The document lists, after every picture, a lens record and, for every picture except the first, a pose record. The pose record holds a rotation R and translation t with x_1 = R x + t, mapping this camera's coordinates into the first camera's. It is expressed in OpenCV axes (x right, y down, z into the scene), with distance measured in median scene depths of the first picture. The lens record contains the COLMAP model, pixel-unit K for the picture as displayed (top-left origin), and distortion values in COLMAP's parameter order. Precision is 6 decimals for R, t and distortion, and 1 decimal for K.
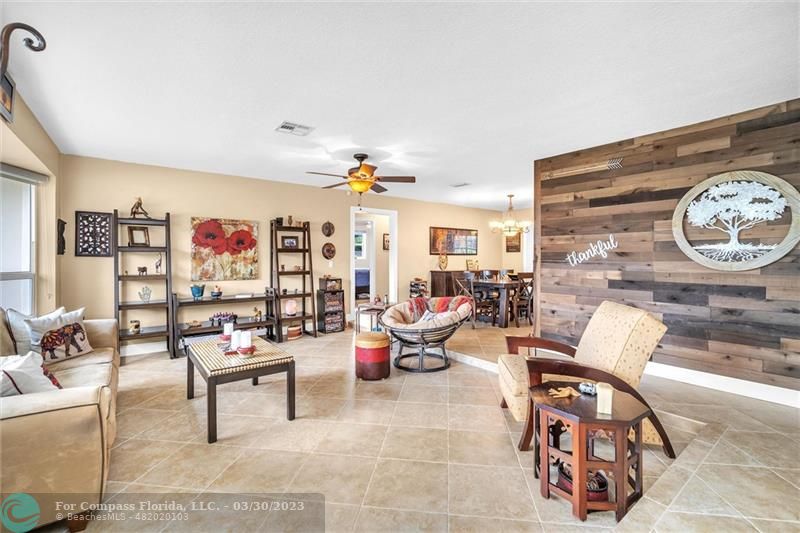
lens RADIAL K [[354.3, 0, 400.5], [0, 354.3, 261.5], [0, 0, 1]] dist [-0.000561, 0.000067]
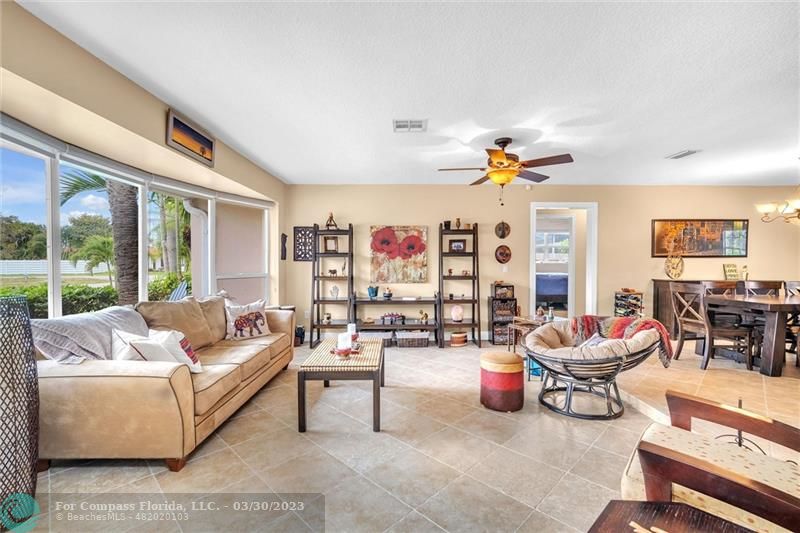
lens RADIAL K [[356.5, 0, 402.7], [0, 356.5, 268.9], [0, 0, 1]] dist [-0.003152, -0.000234]
pose [[0.798414, 0.011088, -0.602007, 0.195662], [-0.004855, 0.999916, 0.011977, -0.002560], [0.602089, -0.006640, 0.798401, 0.166948]]
